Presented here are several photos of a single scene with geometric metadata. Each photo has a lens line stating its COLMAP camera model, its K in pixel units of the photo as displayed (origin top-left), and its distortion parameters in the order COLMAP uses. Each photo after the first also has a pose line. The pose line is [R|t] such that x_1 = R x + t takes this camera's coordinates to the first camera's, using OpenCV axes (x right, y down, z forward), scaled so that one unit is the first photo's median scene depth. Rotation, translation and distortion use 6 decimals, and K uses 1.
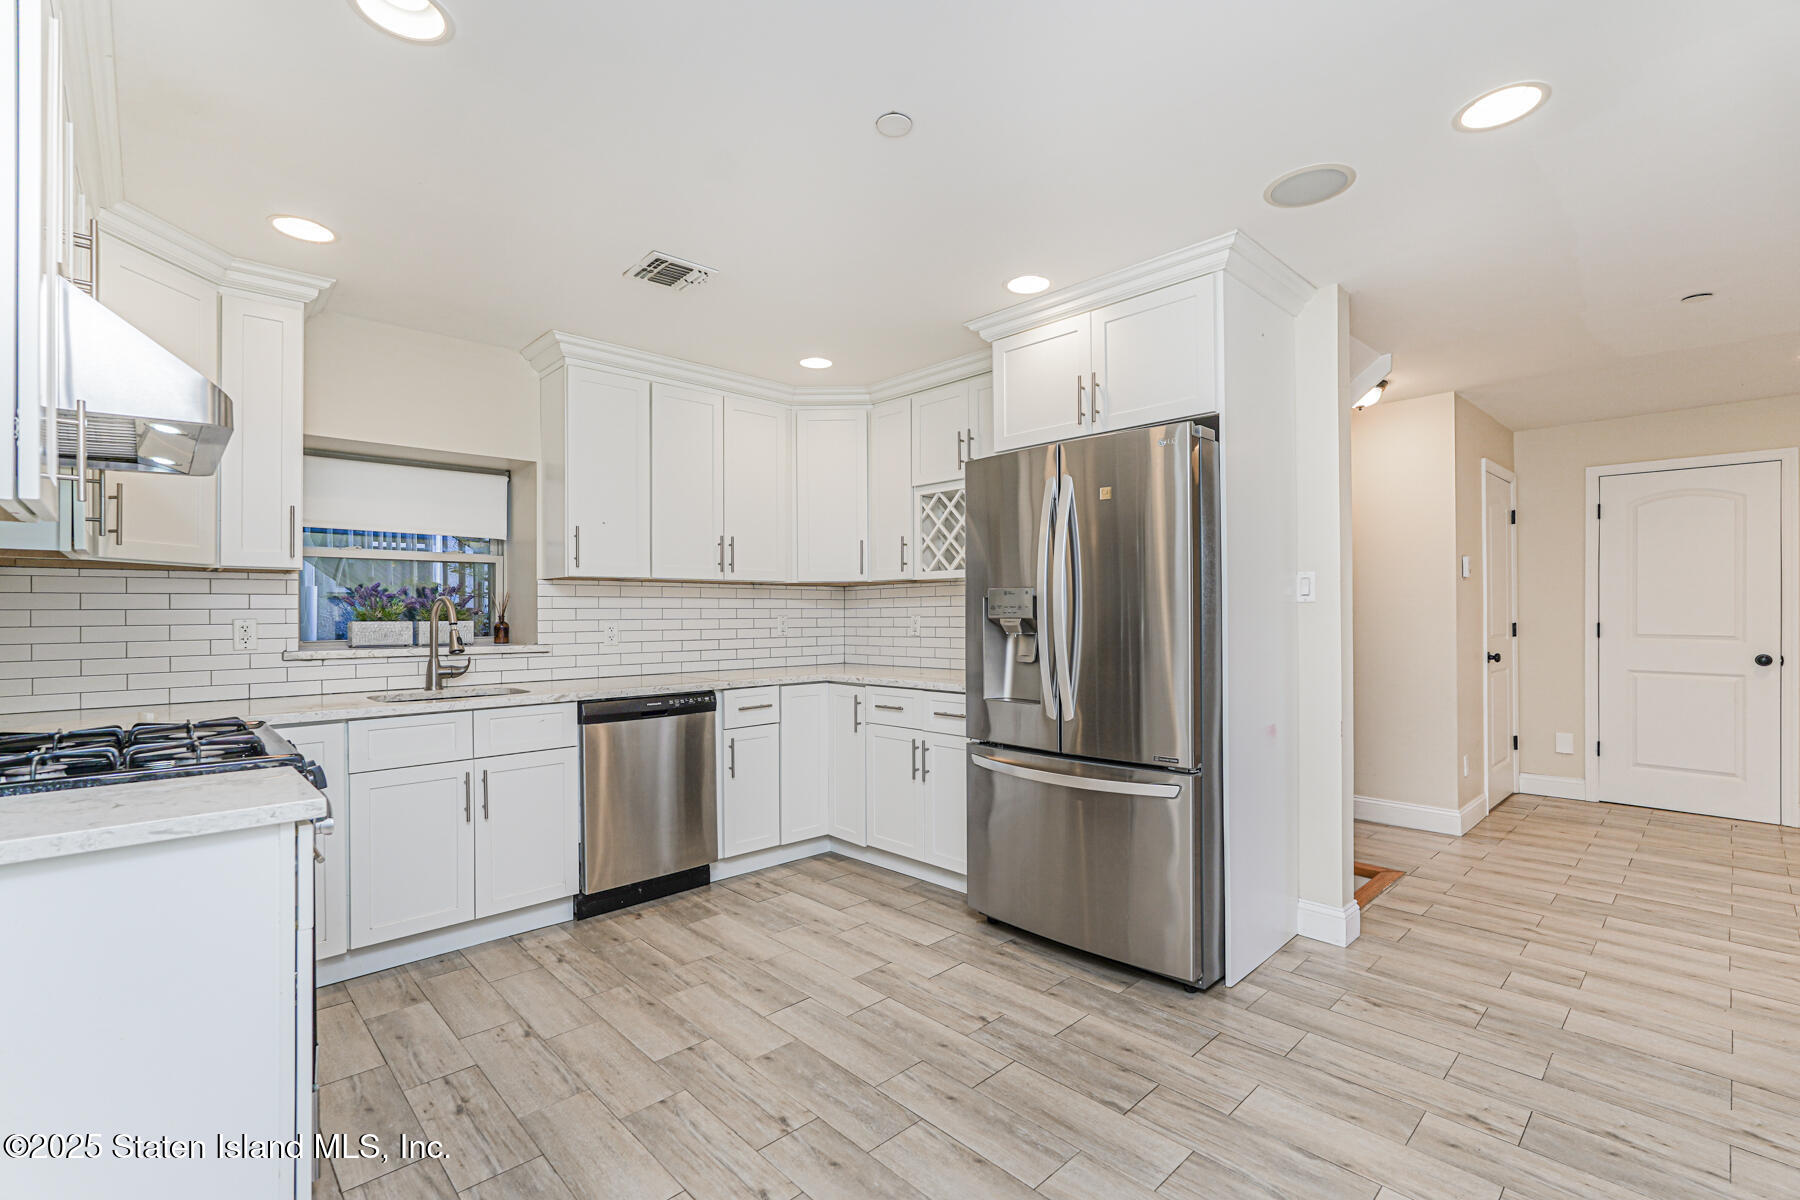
lens RADIAL K [[802.5, 0, 901.9], [0, 802.5, 607.0], [0, 0, 1]] dist [-0.014407, 0.007666]
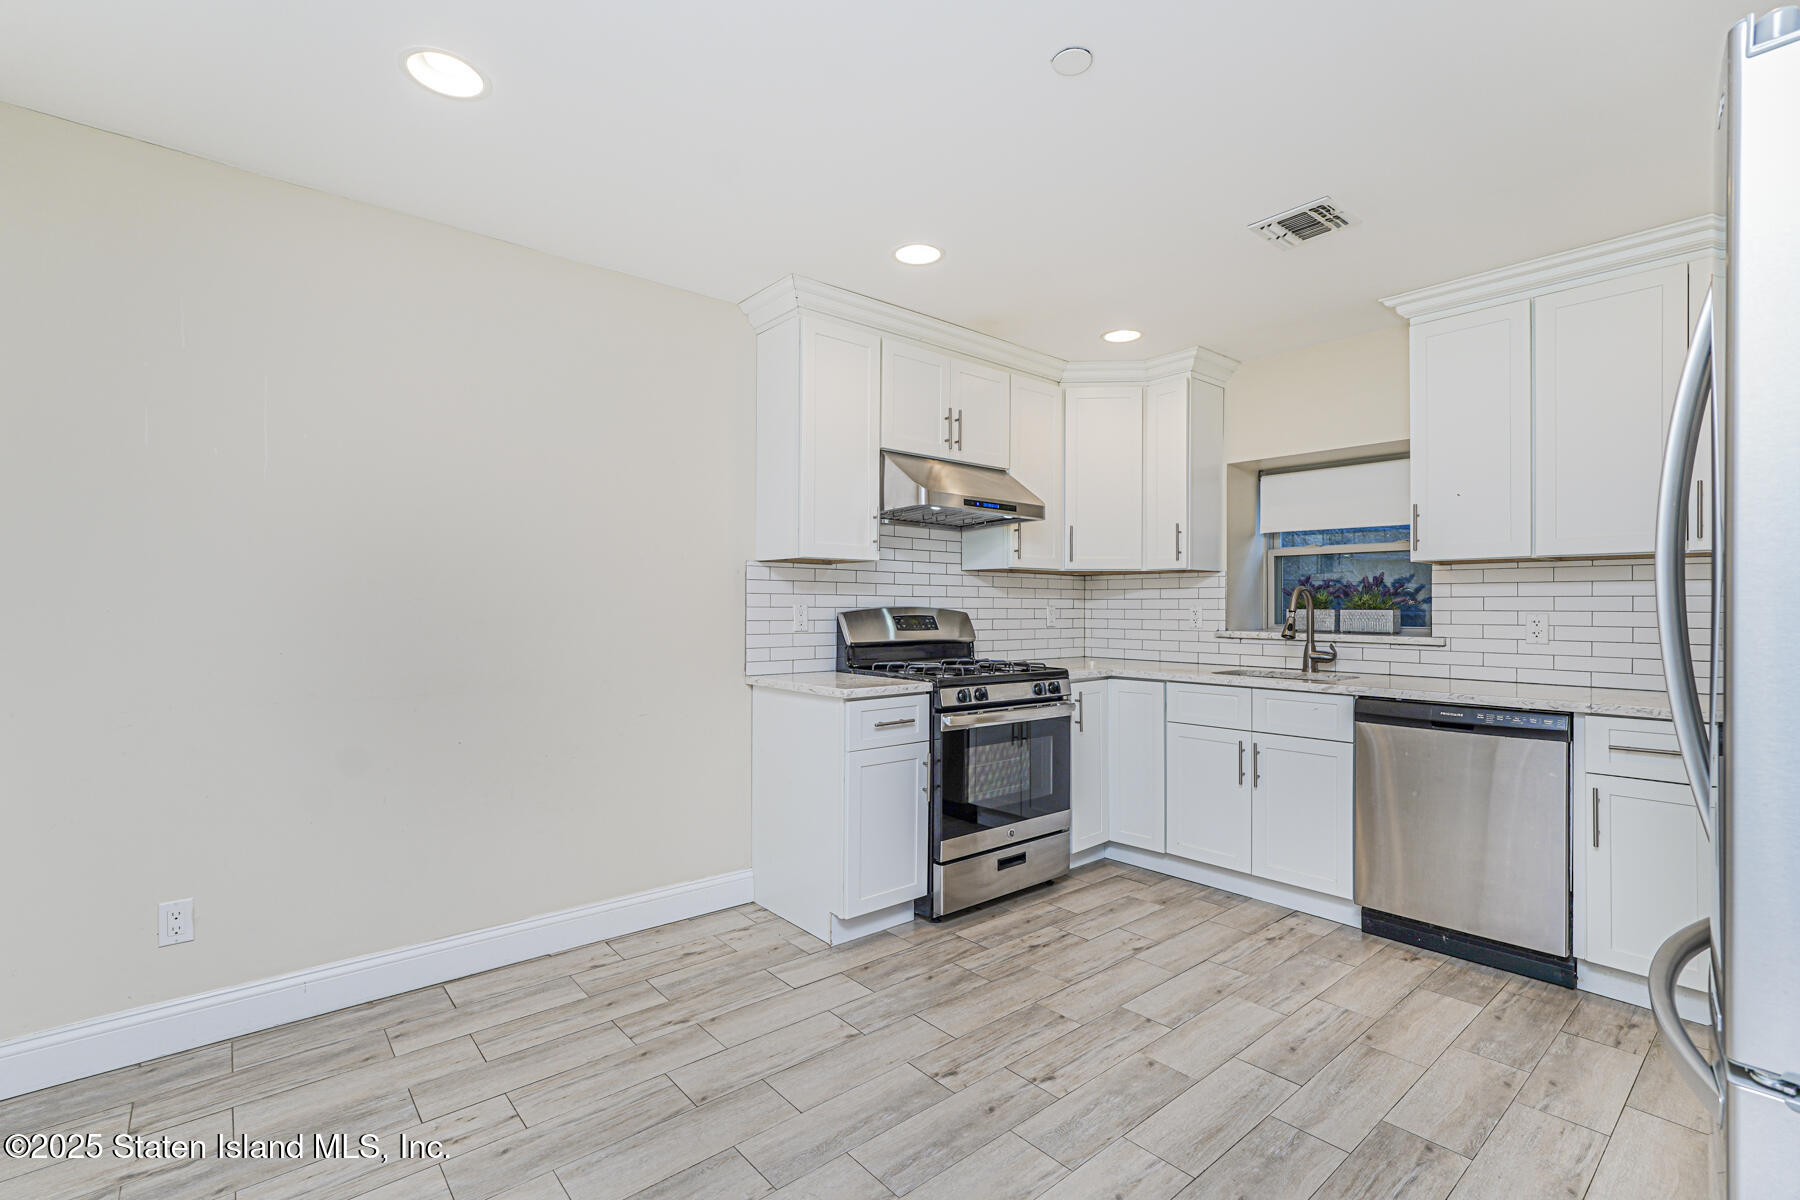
lens RADIAL K [[802.5, 0, 903.8], [0, 802.5, 597.8], [0, 0, 1]] dist [-0.014407, 0.007666]
pose [[-0.050513, -0.002420, -0.998720, 0.586396], [0.007528, 0.999968, -0.002804, 0.000767], [0.998695, -0.007660, -0.050493, 0.543662]]
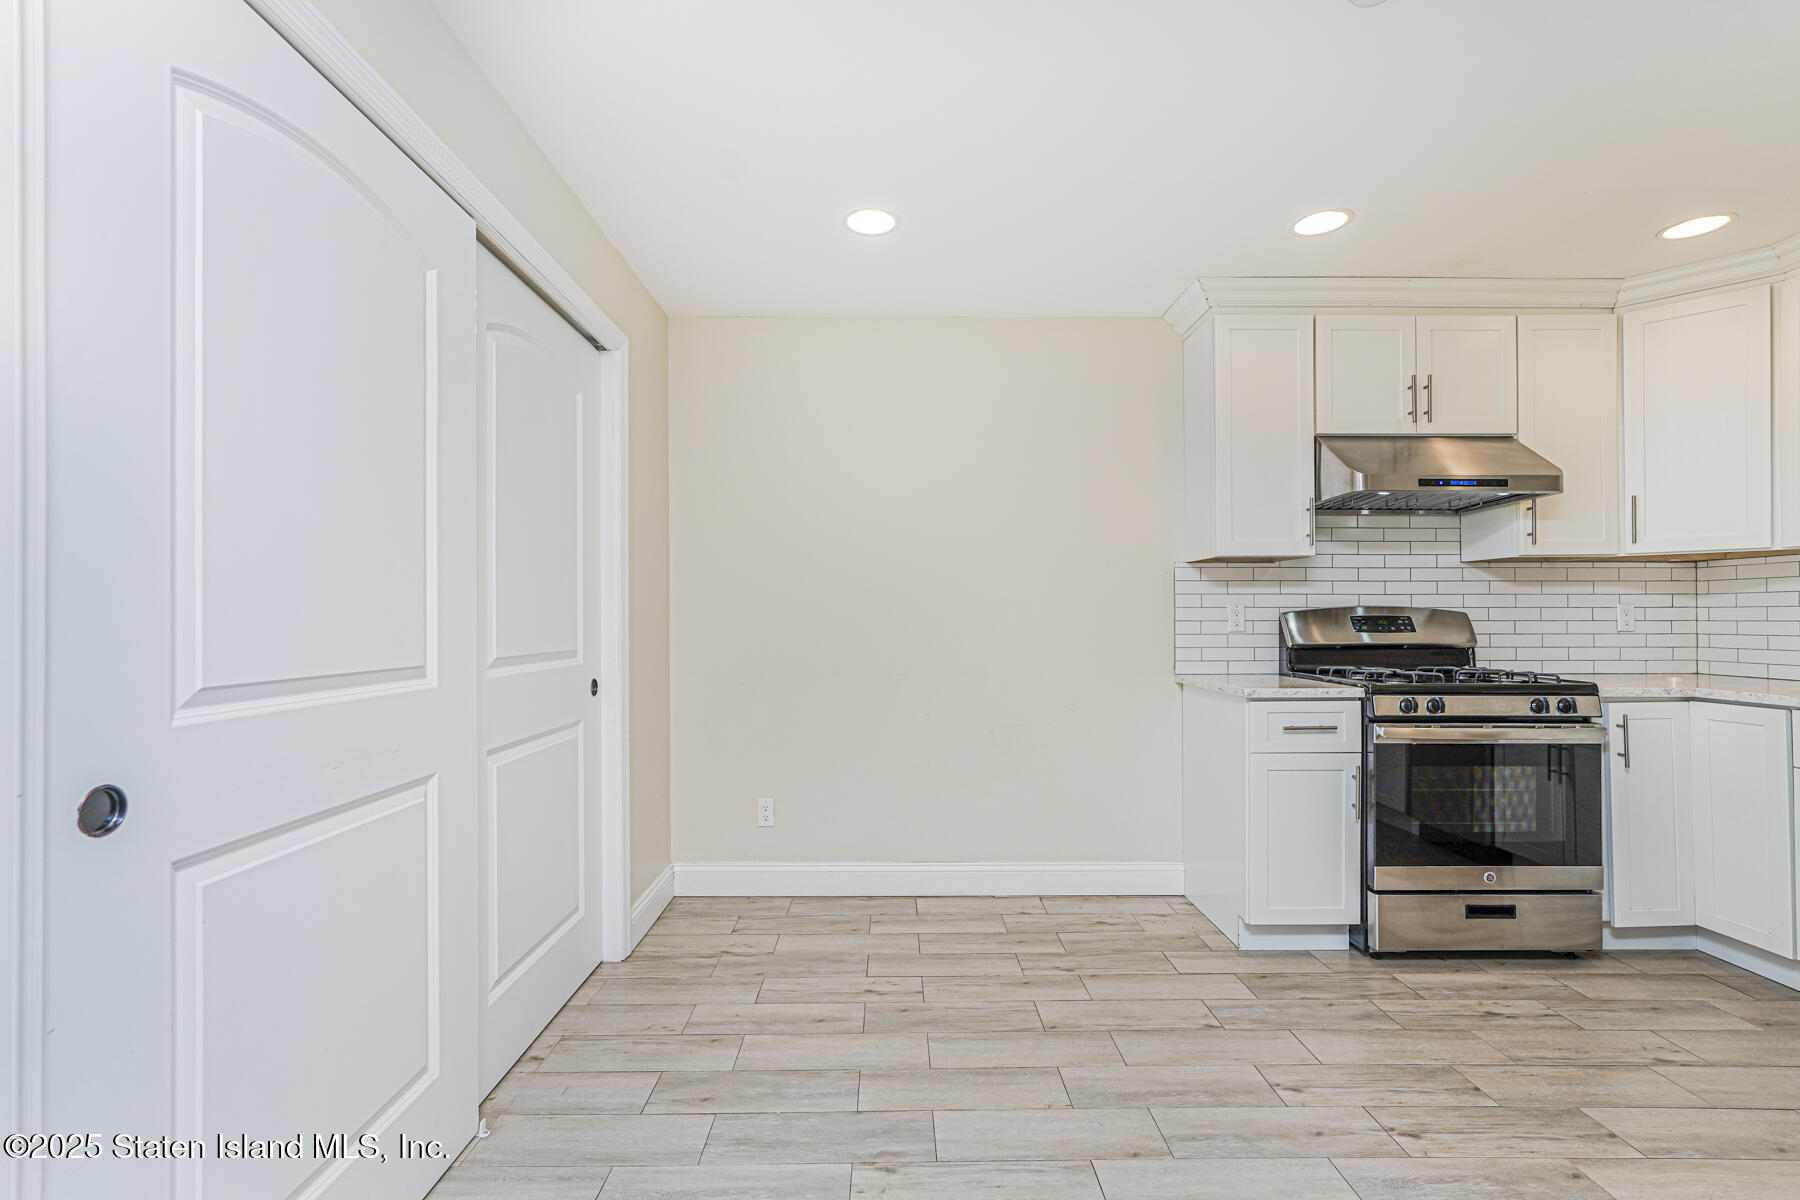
lens RADIAL K [[802.5, 0, 891.6], [0, 802.5, 602.2], [0, 0, 1]] dist [-0.014407, 0.007666]
pose [[-0.683898, -0.002463, -0.729574, 0.599876], [0.016154, 0.999698, -0.018517, 0.016064], [0.729399, -0.024450, -0.683651, 0.759894]]
